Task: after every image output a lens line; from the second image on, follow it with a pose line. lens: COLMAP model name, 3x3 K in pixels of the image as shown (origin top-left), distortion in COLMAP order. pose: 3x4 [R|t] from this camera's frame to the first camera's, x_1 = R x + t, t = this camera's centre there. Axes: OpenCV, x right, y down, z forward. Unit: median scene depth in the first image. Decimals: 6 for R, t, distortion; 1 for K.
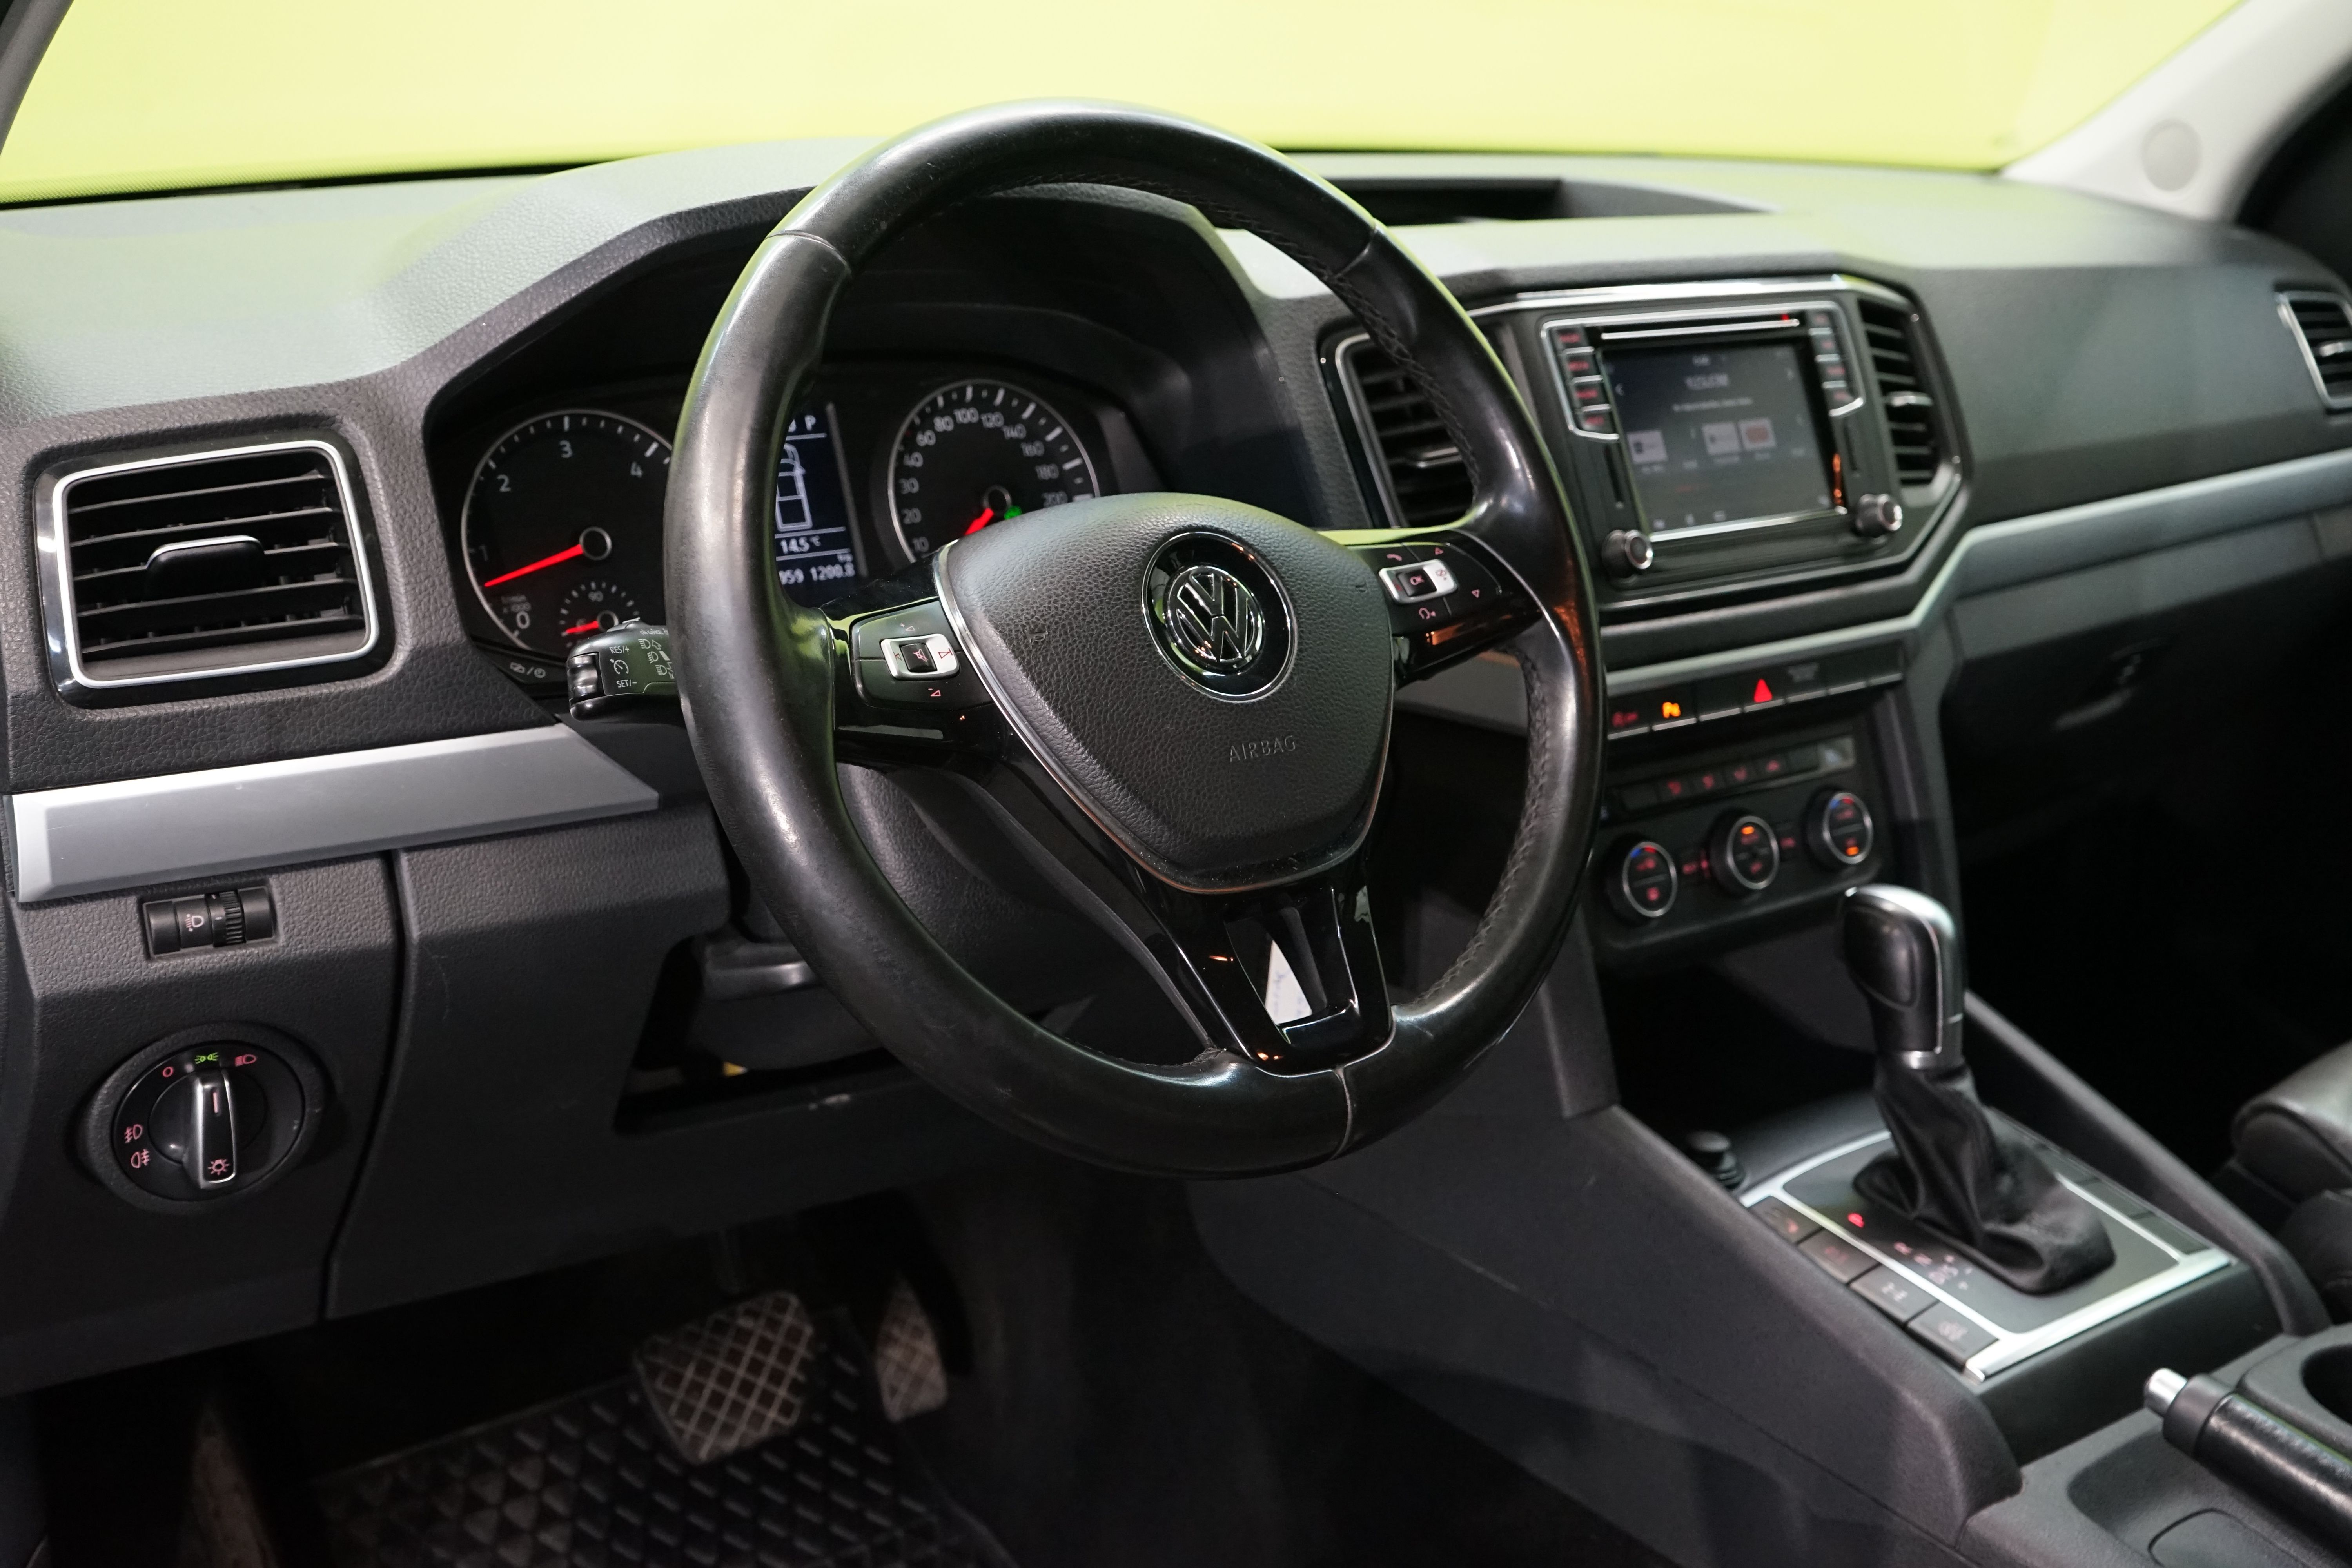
lens RADIAL K [[2496.4, 0, 1176.2], [0, 2496.4, 785.7], [0, 0, 1]] dist [-0.004610, 0.000000]
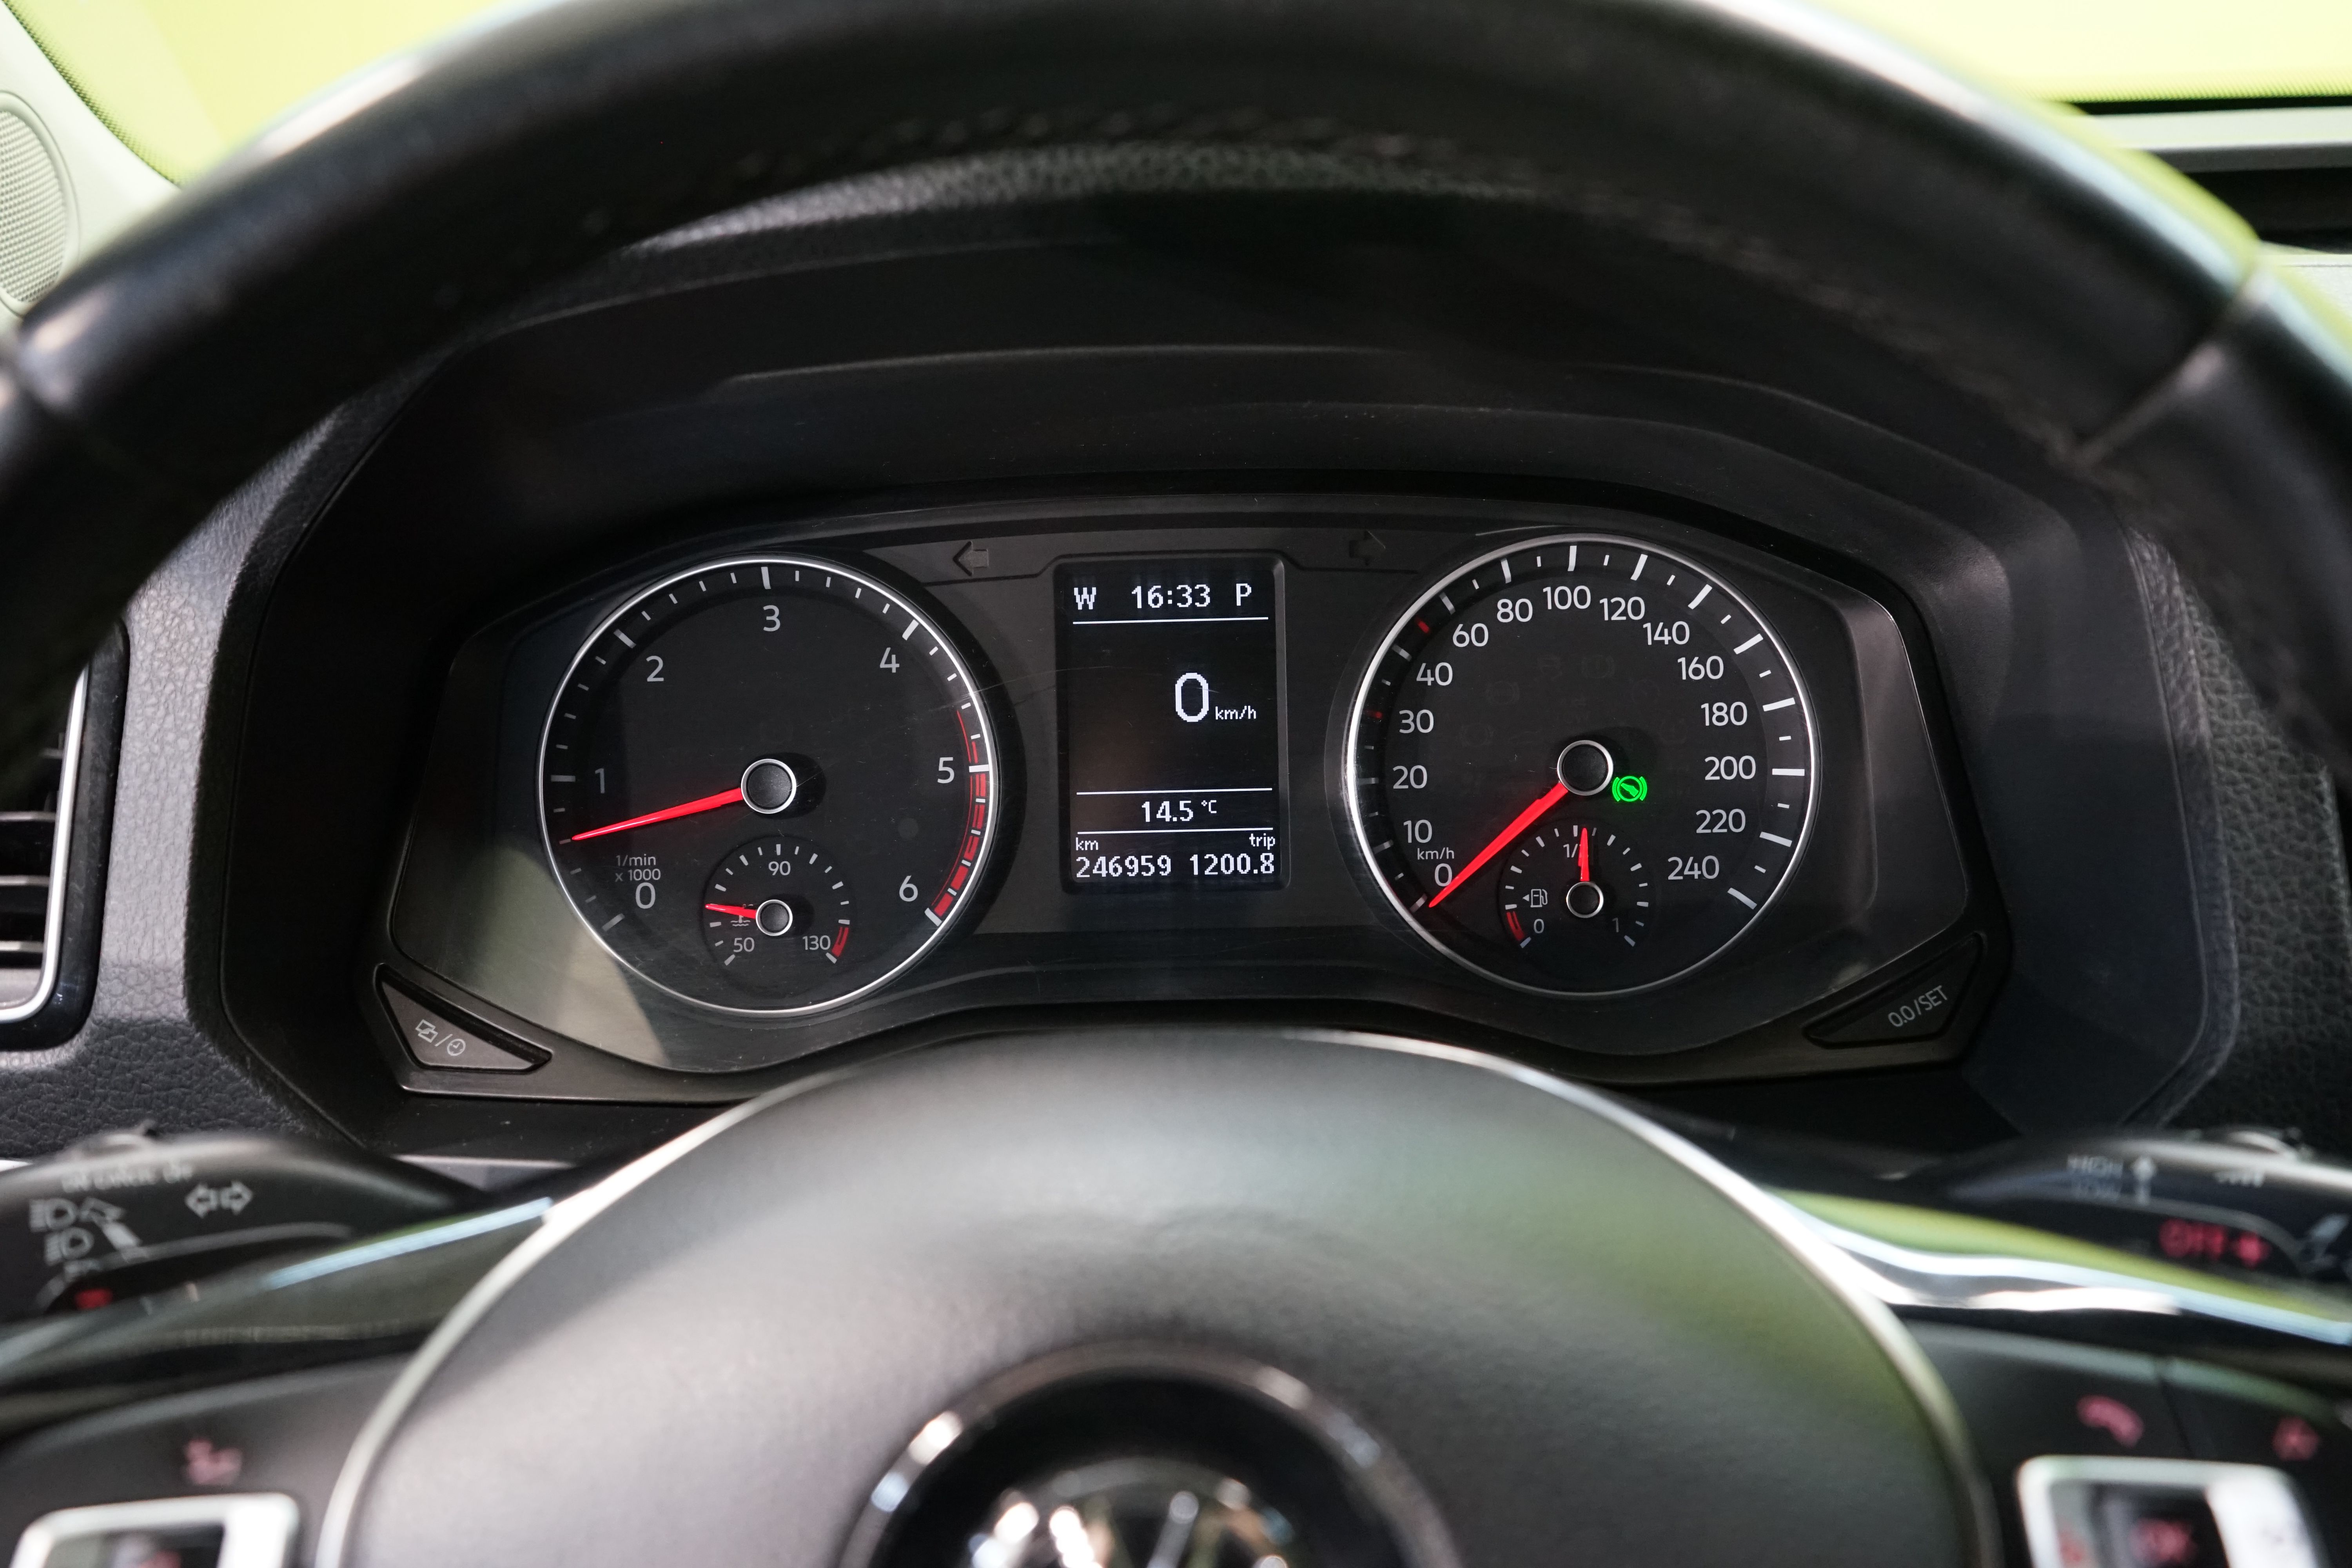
lens RADIAL K [[1924.6, 0, 1173.0], [0, 1924.6, 778.5], [0, 0, 1]] dist [-0.002214, 0.001990]
pose [[0.789054, 0.175899, -0.588603, 0.103535], [-0.131673, 0.984289, 0.117631, -0.153446], [0.600046, -0.015314, 0.799819, 0.643066]]
